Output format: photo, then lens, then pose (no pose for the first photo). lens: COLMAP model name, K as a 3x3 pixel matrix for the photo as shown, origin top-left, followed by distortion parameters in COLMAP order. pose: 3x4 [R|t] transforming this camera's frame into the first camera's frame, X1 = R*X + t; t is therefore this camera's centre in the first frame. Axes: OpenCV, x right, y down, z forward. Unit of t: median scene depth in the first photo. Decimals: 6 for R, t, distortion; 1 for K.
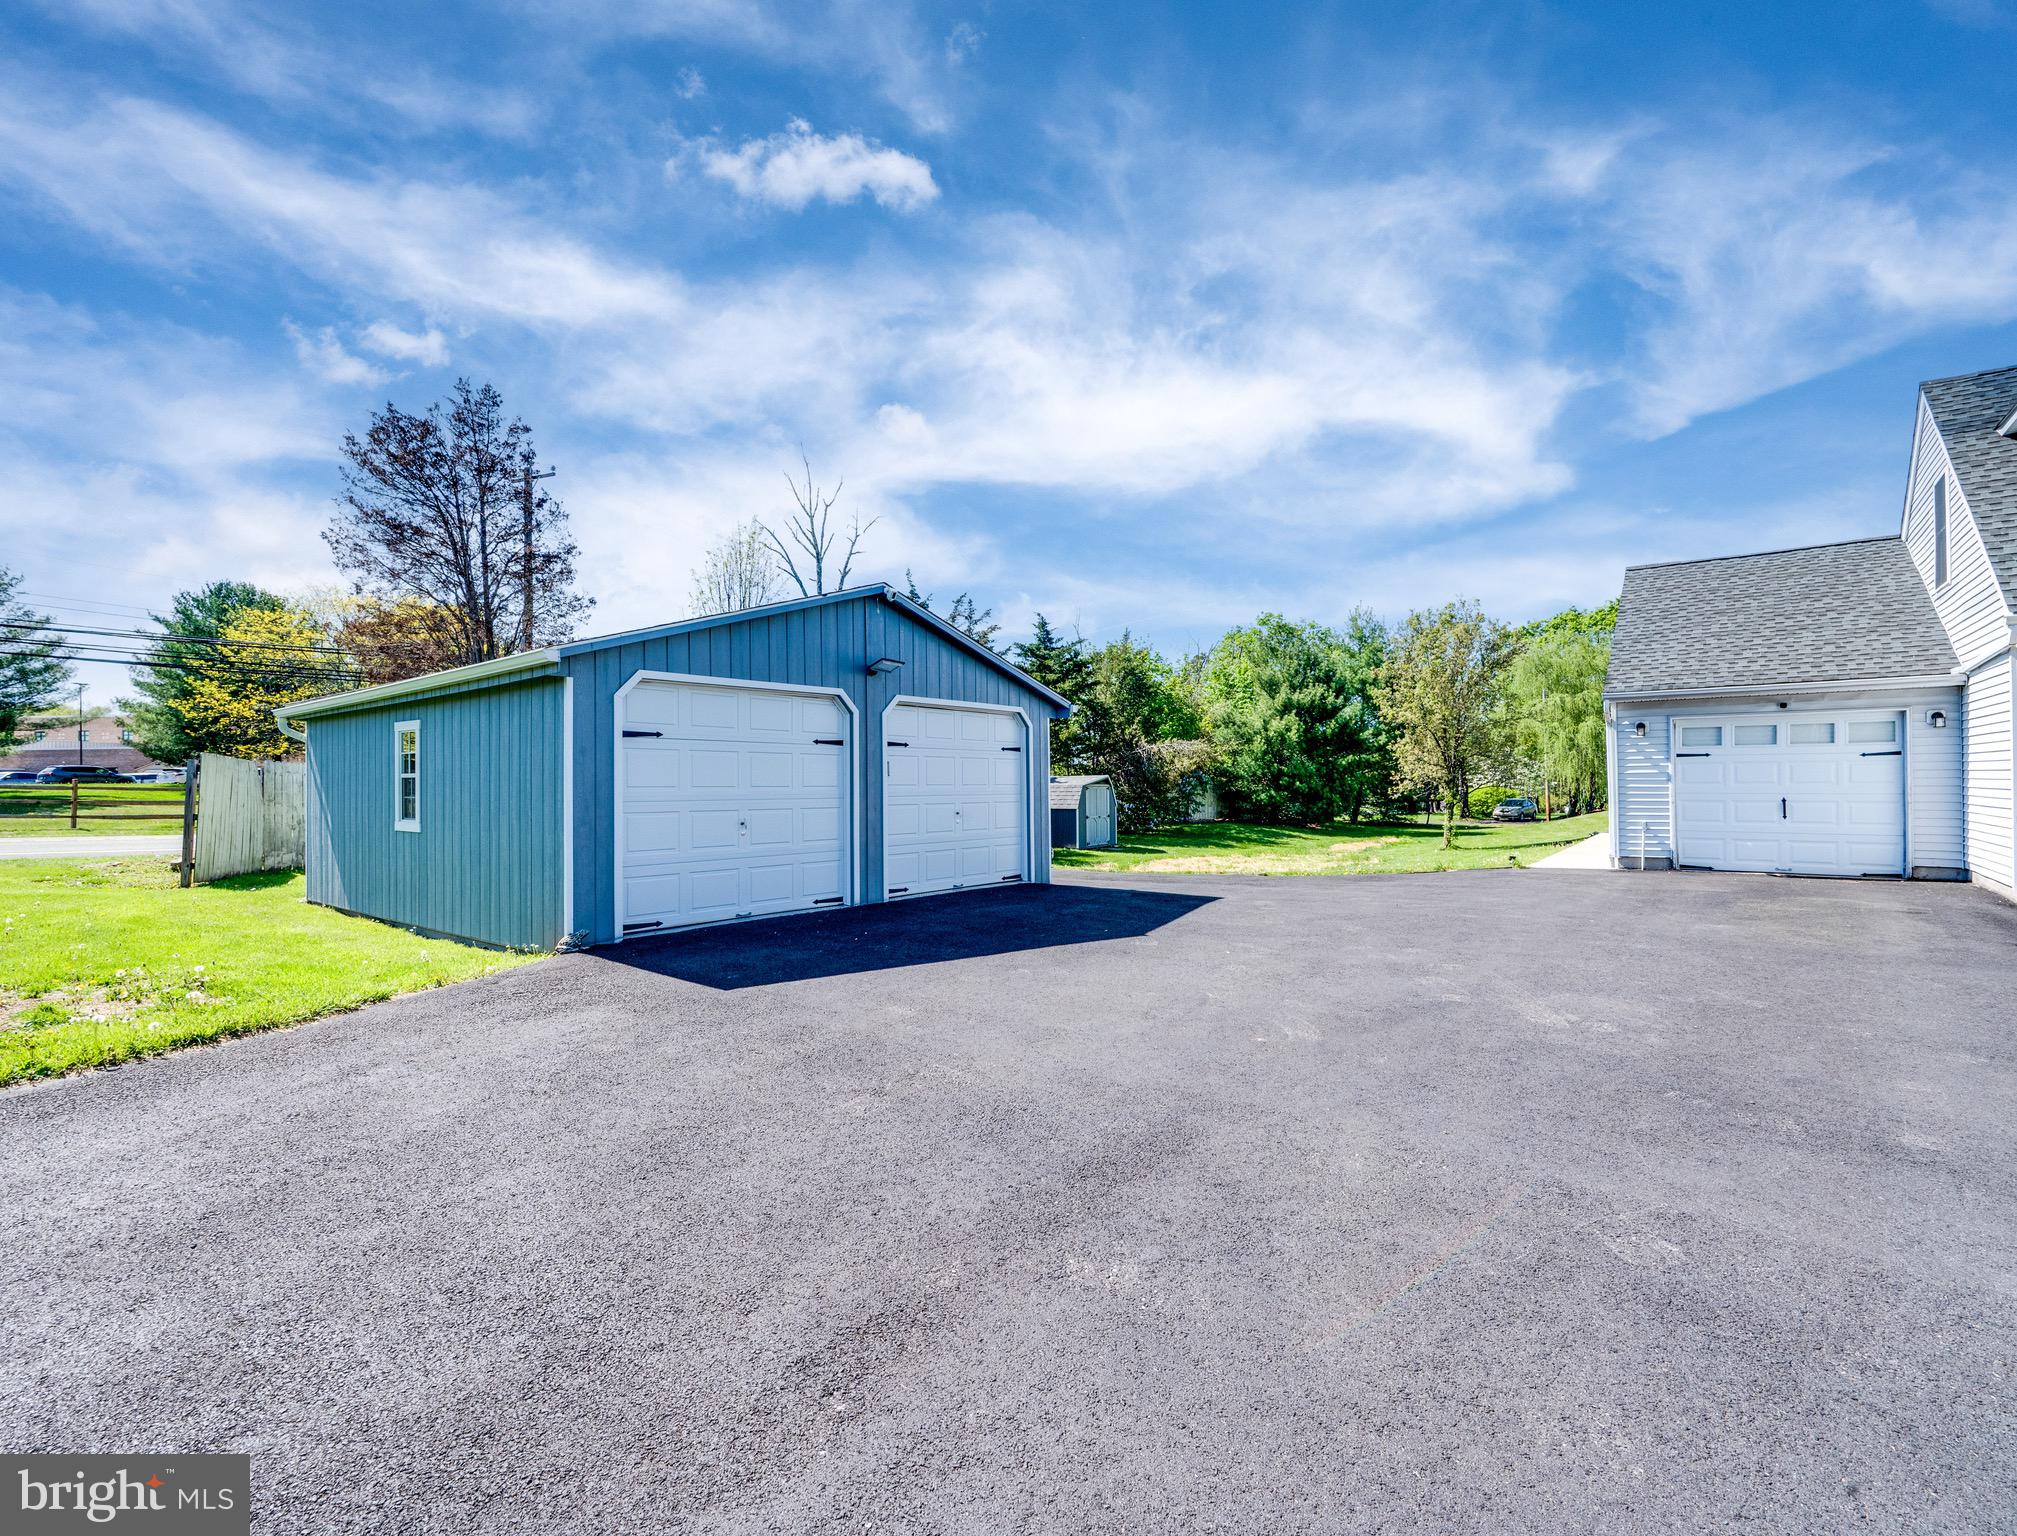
lens RADIAL K [[942.8, 0, 1009.1], [0, 942.8, 779.9], [0, 0, 1]] dist [0.003760, 0.000100]
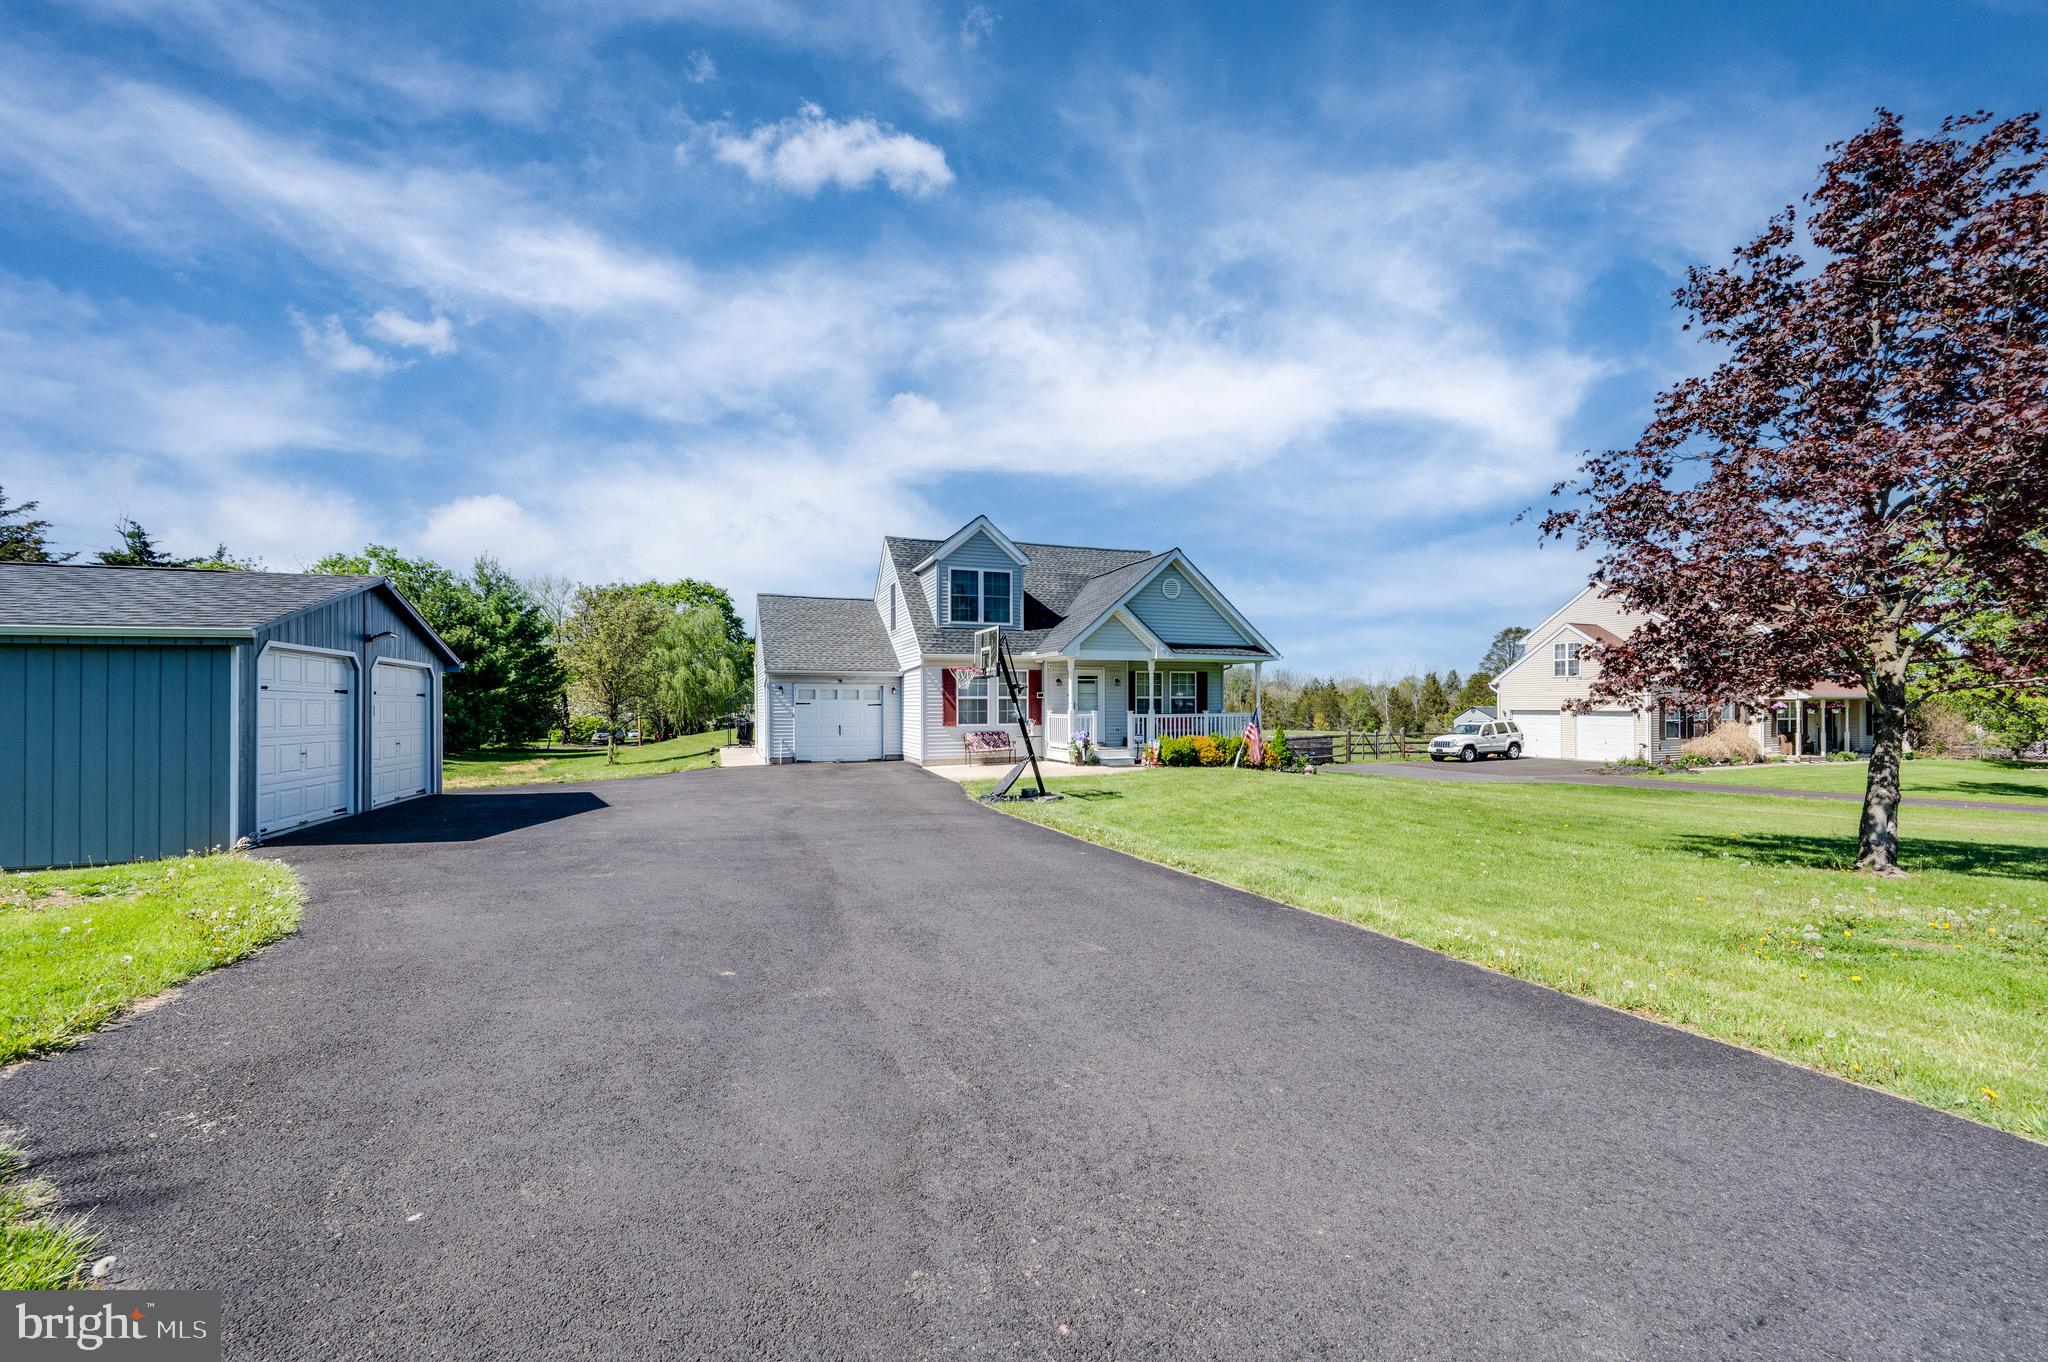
lens RADIAL K [[1501.4, 0, 1023.8], [0, 1501.4, 685.2], [0, 0, 1]] dist [-0.001355, 0.001008]
pose [[0.551563, 0.010419, 0.834068, -1.412710], [-0.005053, 0.999945, -0.009150, -0.033825], [-0.834118, 0.000832, 0.551586, -0.954852]]
